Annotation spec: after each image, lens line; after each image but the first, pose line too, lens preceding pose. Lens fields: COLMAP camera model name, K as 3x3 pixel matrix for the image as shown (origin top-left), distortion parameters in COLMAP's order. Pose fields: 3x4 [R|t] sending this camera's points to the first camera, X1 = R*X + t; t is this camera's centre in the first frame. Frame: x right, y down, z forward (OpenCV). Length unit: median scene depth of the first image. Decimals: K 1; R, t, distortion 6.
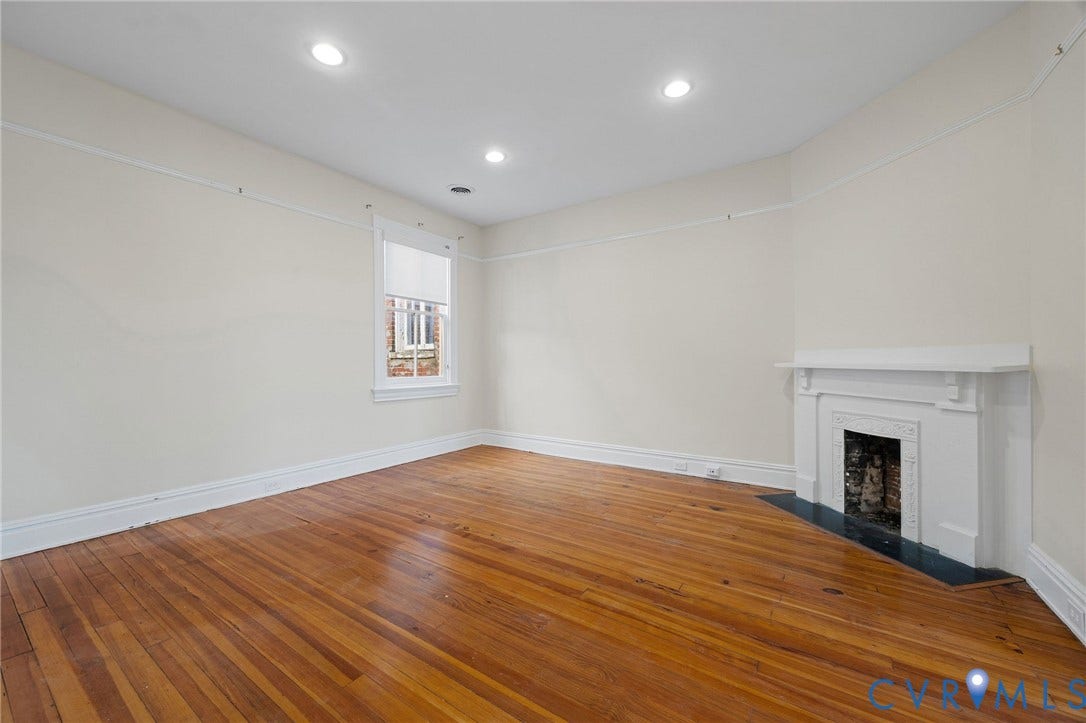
lens RADIAL K [[442.9, 0, 543.0], [0, 442.9, 361.5], [0, 0, 1]] dist [0.010060, 0.000207]
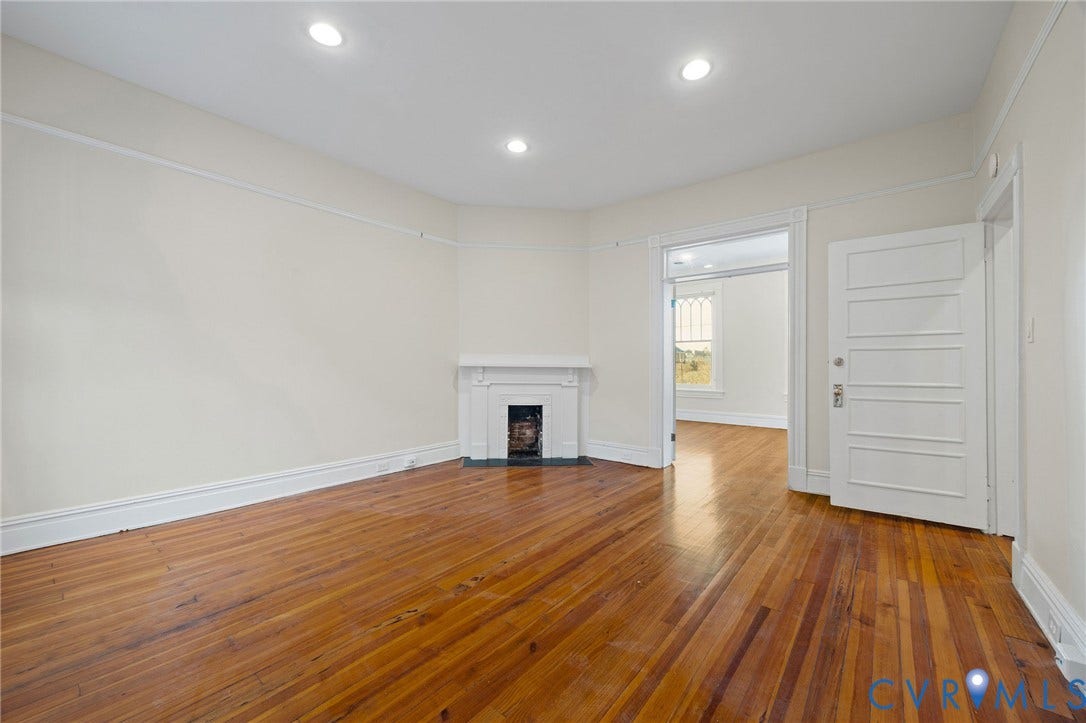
lens RADIAL K [[463.6, 0, 513.3], [0, 463.6, 359.4], [0, 0, 1]] dist [0.001899, 0.000032]
pose [[0.046135, 0.013316, 0.998846, -0.970971], [-0.006603, 0.999893, -0.013025, 0.011228], [-0.998913, -0.005994, 0.046218, 0.906471]]
